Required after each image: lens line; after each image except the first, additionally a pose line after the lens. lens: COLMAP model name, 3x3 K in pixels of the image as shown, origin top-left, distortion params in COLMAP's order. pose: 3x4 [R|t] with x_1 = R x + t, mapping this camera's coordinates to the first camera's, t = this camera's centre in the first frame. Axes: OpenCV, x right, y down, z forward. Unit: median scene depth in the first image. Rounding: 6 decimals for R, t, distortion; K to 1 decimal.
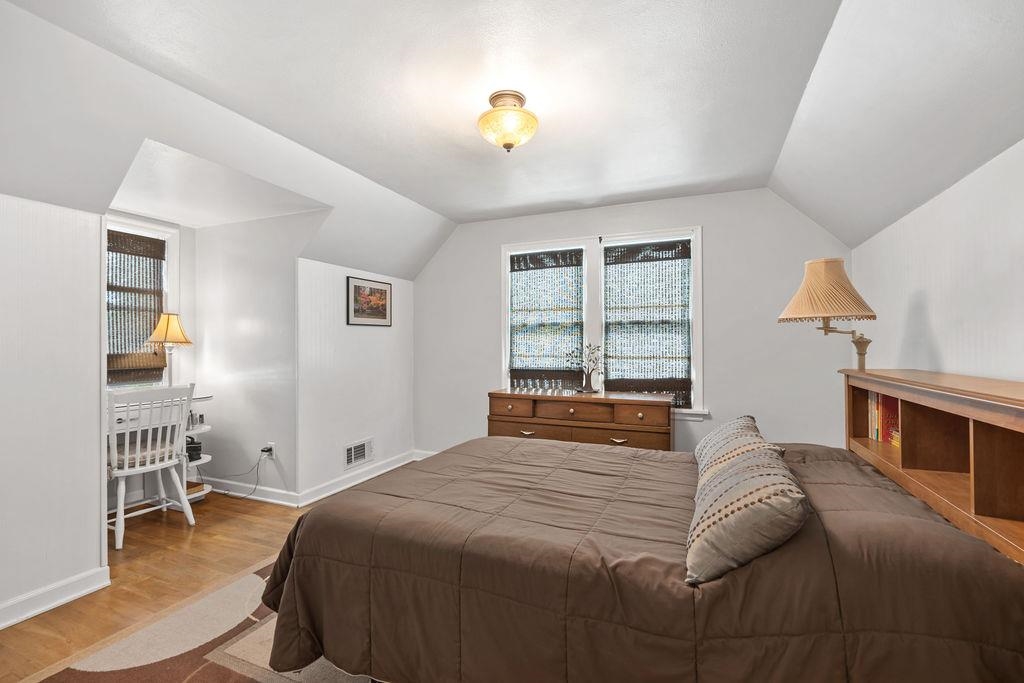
lens RADIAL K [[451.2, 0, 512.1], [0, 451.2, 333.8], [0, 0, 1]] dist [-0.000603, 0.000224]
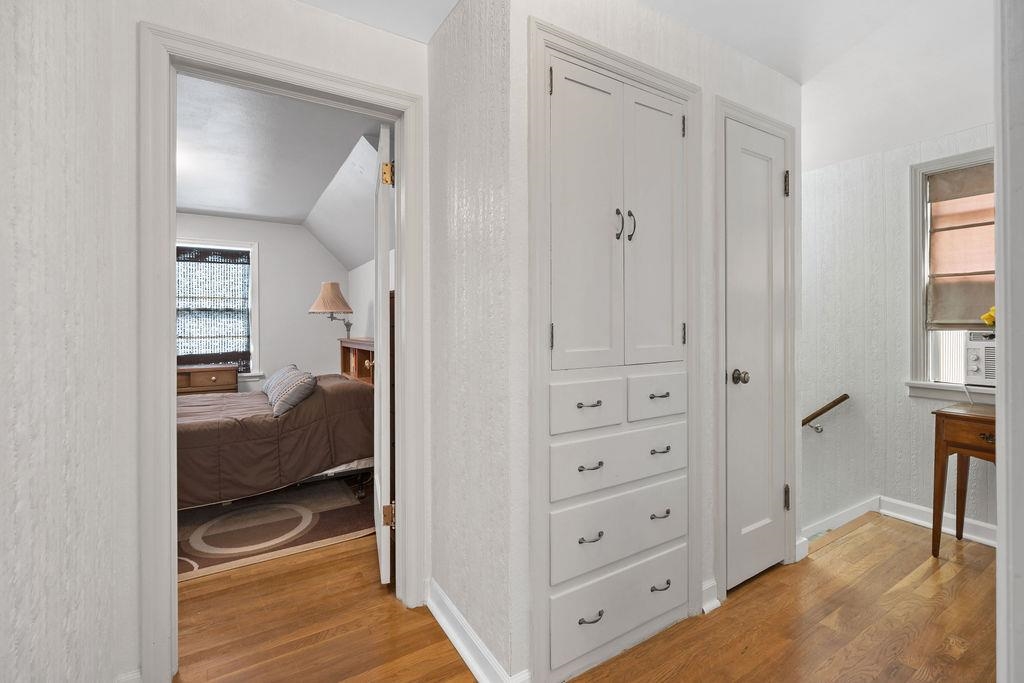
lens RADIAL K [[451.2, 0, 512.1], [0, 451.2, 333.8], [0, 0, 1]] dist [-0.000603, 0.000224]
pose [[0.580894, -0.018887, 0.813760, -0.269738], [-0.012151, 0.999418, 0.031870, -0.008186], [-0.813889, -0.028401, 0.580326, -0.471575]]
